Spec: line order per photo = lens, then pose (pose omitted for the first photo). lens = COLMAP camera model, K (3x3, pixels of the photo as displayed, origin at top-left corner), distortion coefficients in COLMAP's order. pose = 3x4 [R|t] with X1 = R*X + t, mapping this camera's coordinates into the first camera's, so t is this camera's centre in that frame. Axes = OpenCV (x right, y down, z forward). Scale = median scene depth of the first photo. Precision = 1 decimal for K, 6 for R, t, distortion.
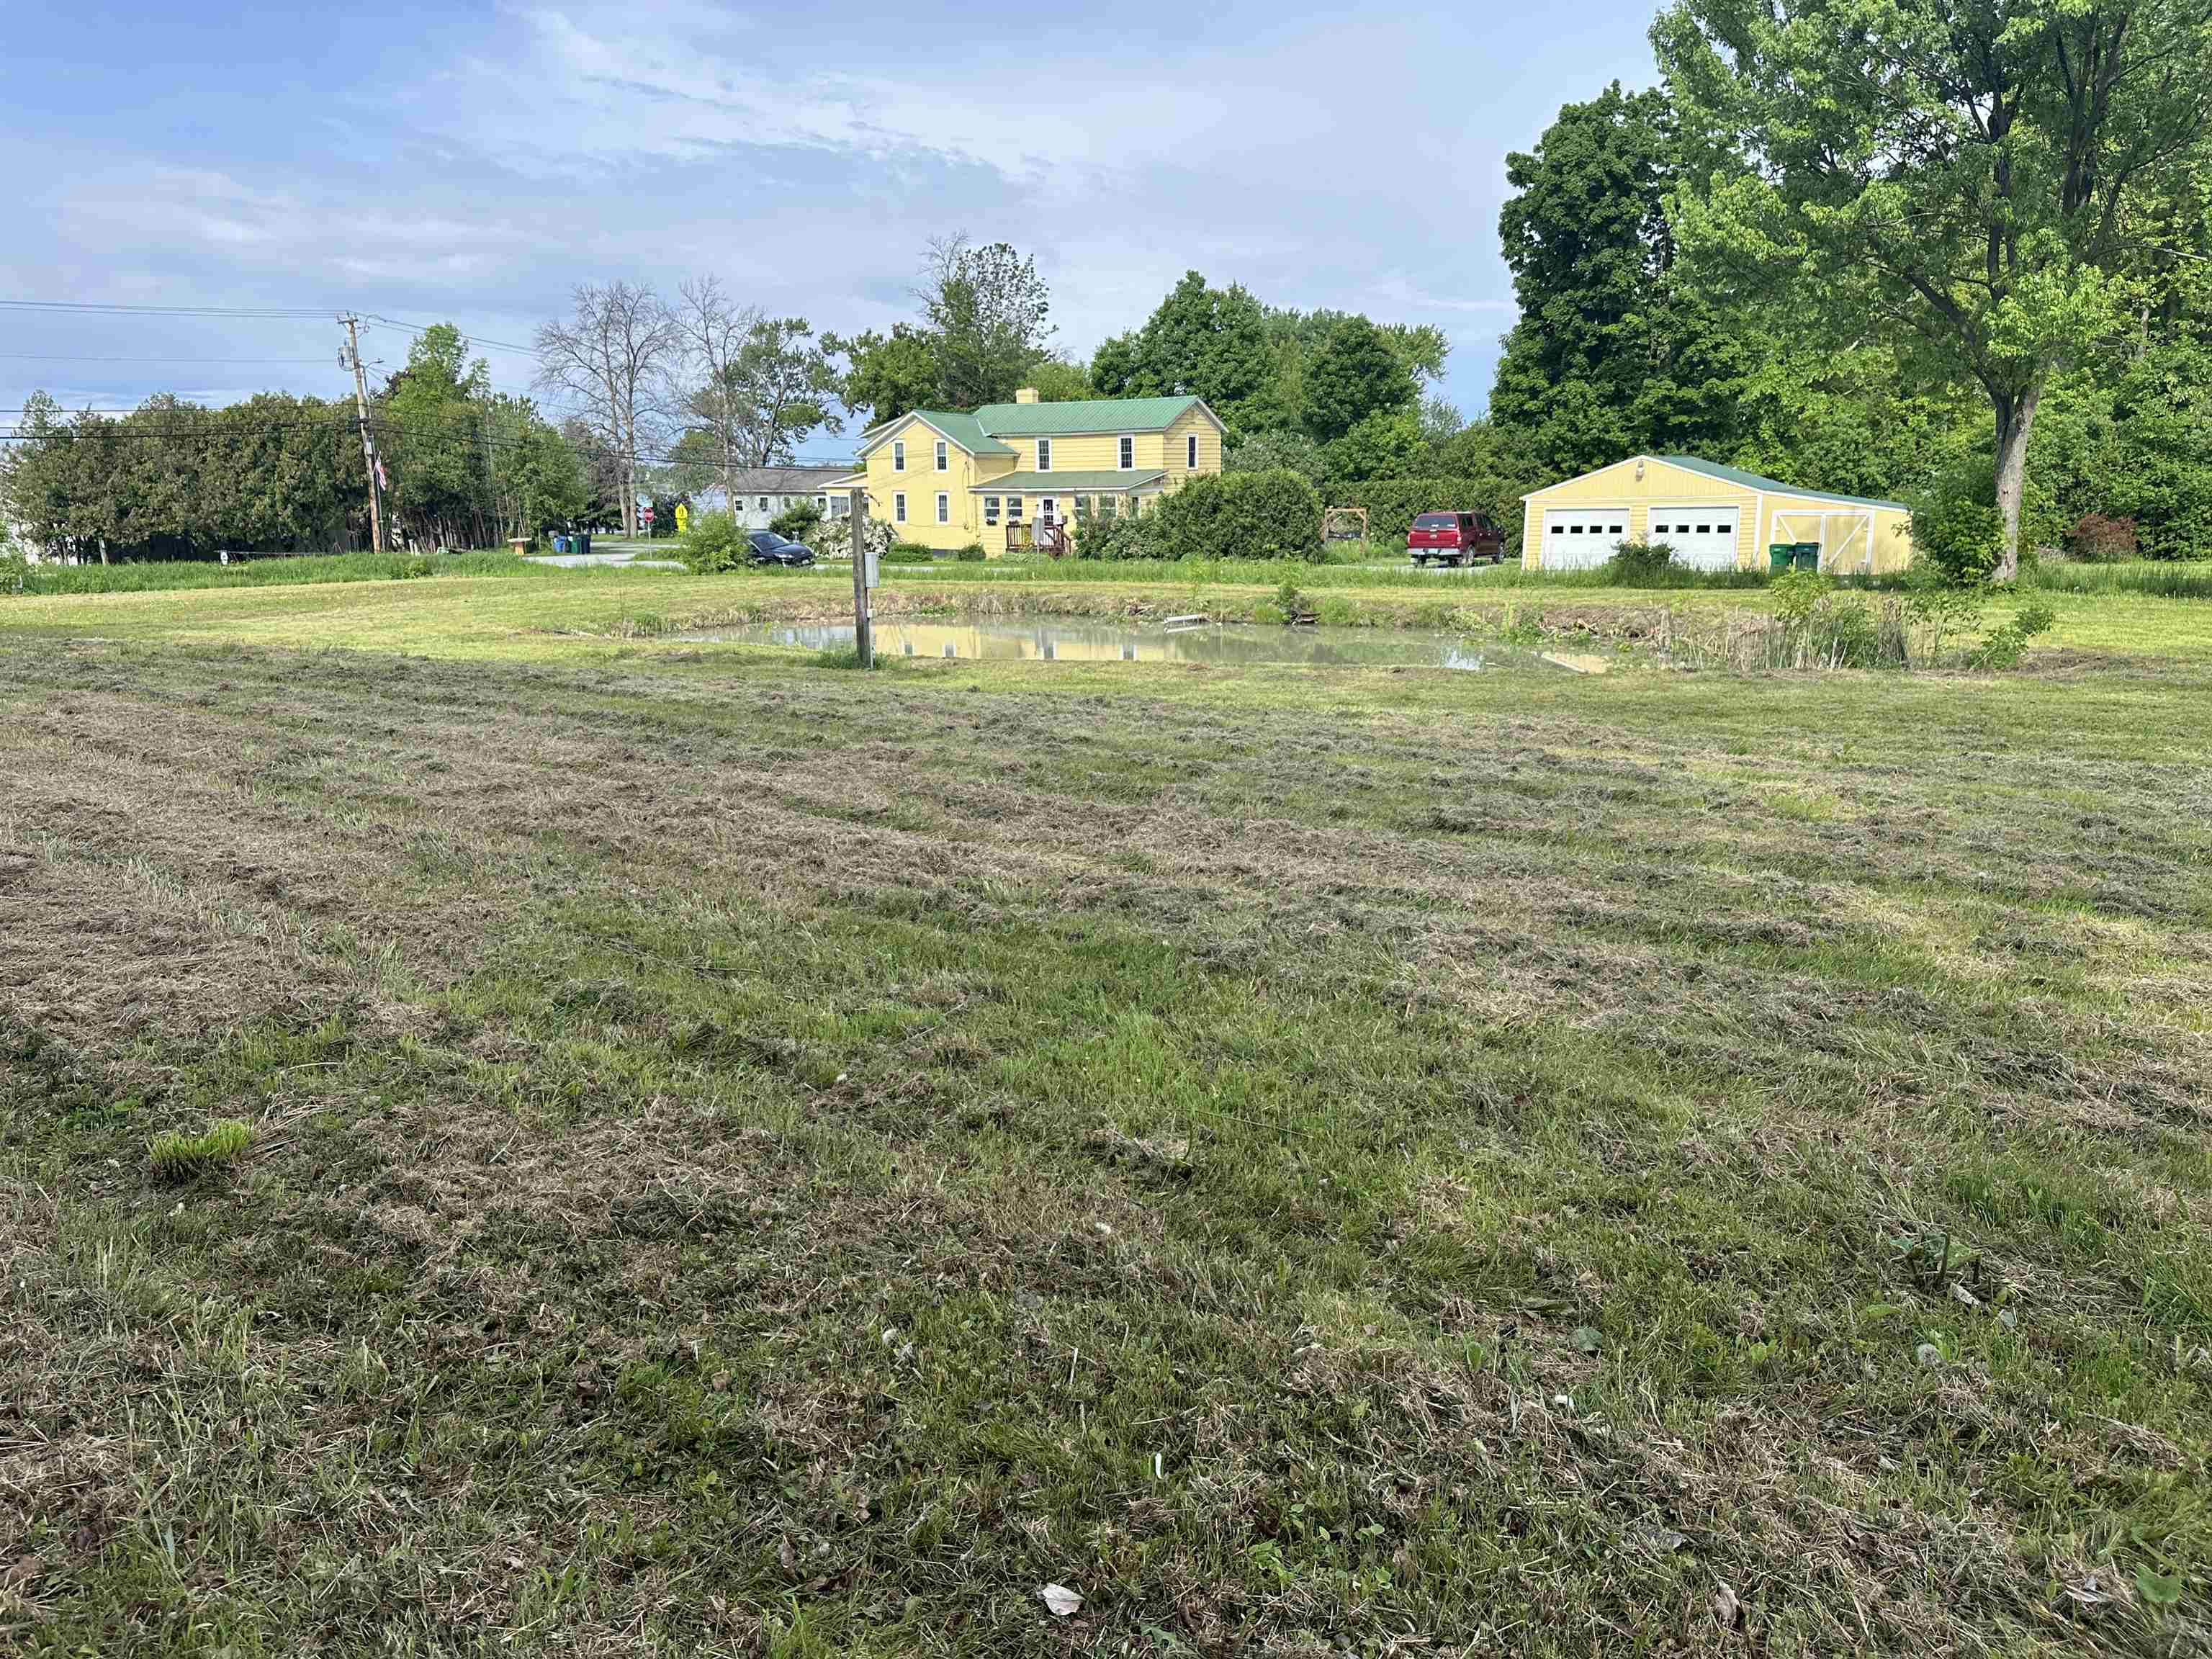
lens RADIAL K [[1541.7, 0, 1106.3], [0, 1541.7, 830.7], [0, 0, 1]] dist [0.029741, -0.036514]
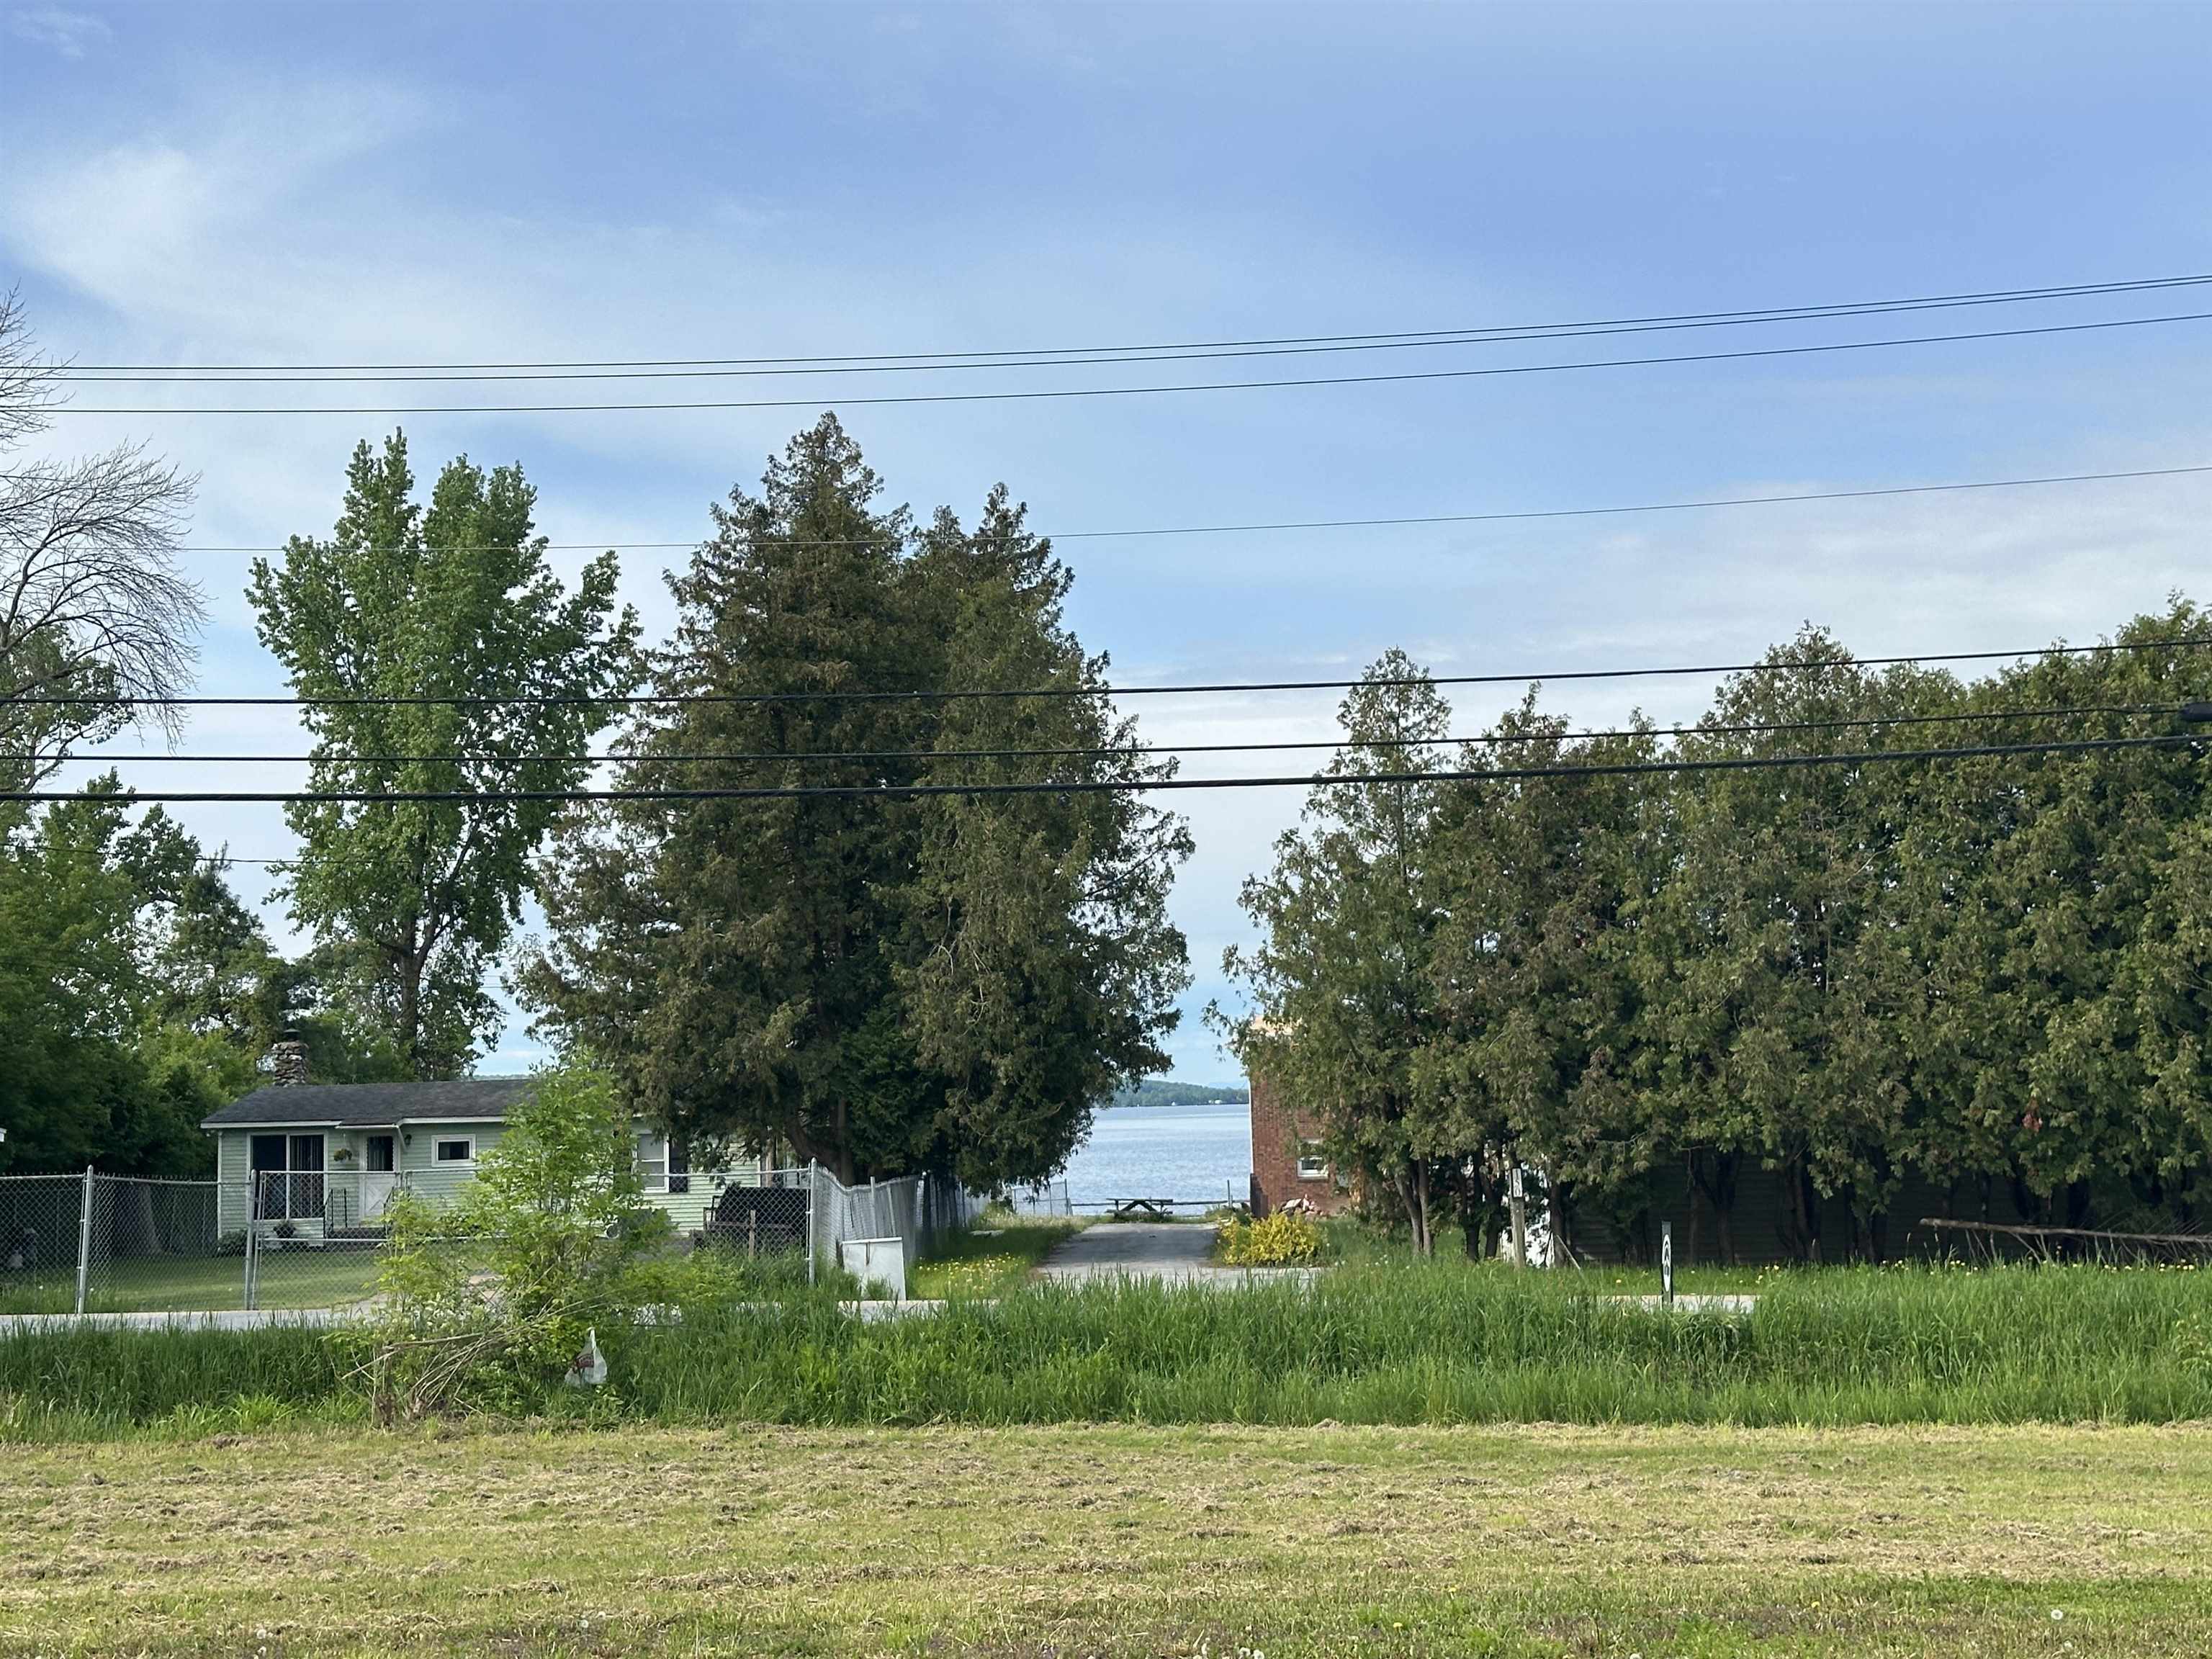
lens RADIAL K [[3401.6, 0, 1106.2], [0, 3401.6, 832.4], [0, 0, 1]] dist [0.095605, 0.000000]
pose [[0.607810, -0.069610, -0.791025, -0.232731], [-0.154893, 0.966623, -0.204079, -0.118673], [0.778829, 0.246565, 0.576741, 0.618581]]
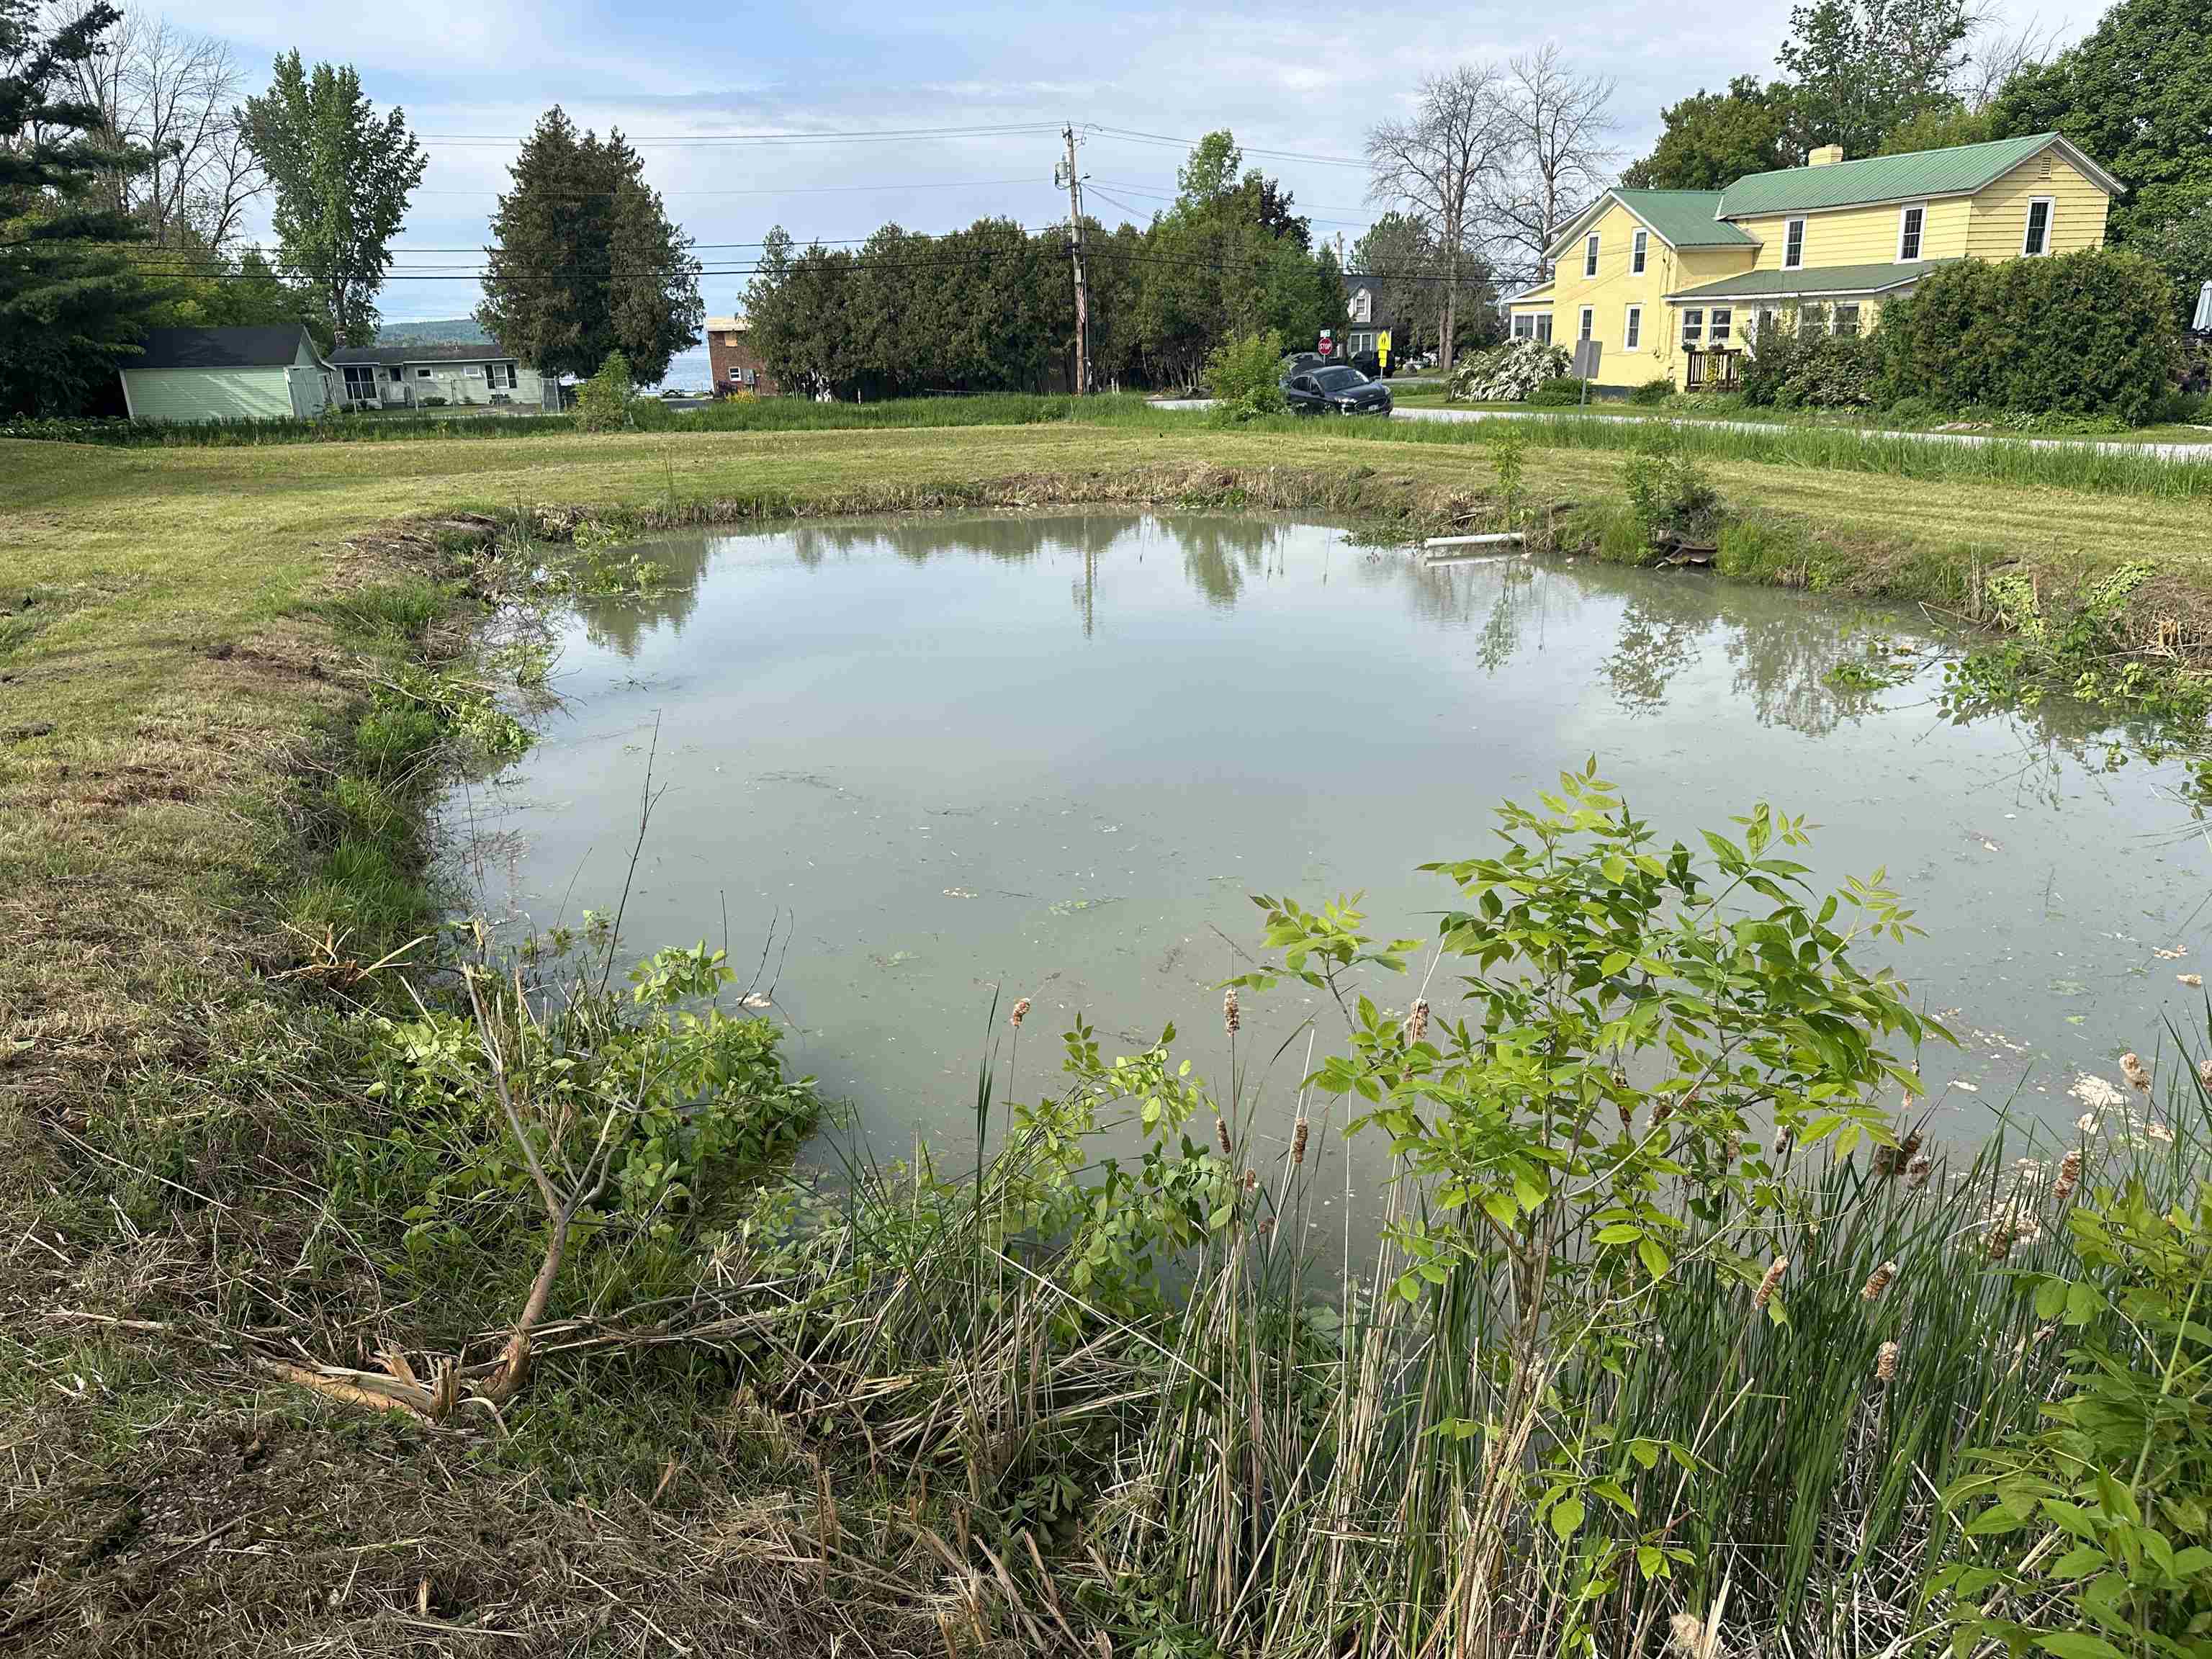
lens RADIAL K [[1541.7, 0, 1117.6], [0, 1541.7, 830.0], [0, 0, 1]] dist [0.029741, -0.036514]
pose [[0.825039, 0.157414, -0.542707, 0.118736], [-0.099411, 0.985870, 0.134826, -0.052562], [0.556262, -0.057286, 0.829030, 0.257543]]
